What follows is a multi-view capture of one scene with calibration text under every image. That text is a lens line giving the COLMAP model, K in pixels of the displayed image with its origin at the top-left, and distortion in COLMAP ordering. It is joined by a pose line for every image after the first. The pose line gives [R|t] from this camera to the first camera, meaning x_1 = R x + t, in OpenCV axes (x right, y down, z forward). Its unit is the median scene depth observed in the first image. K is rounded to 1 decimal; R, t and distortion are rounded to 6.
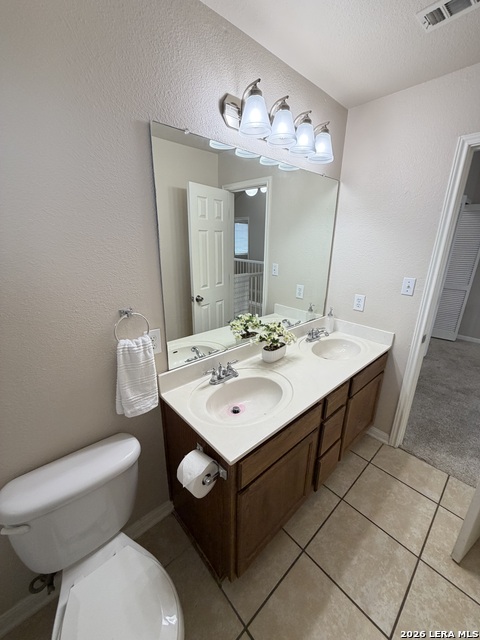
lens RADIAL K [[255.4, 0, 239.4], [0, 255.4, 317.8], [0, 0, 1]] dist [-0.000697, -0.000048]
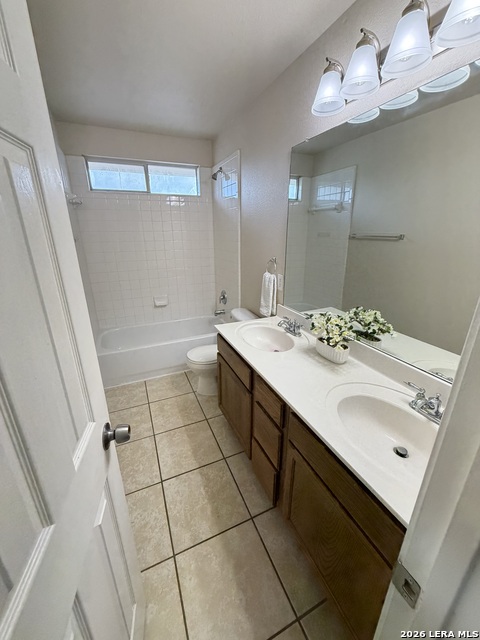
lens RADIAL K [[255.4, 0, 239.4], [0, 255.4, 317.8], [0, 0, 1]] dist [-0.000697, -0.000048]
pose [[-0.311935, 0.292896, -0.903830, 1.121295], [-0.286010, 0.878222, 0.383307, -0.228052], [0.906032, 0.378071, -0.190177, 0.978913]]
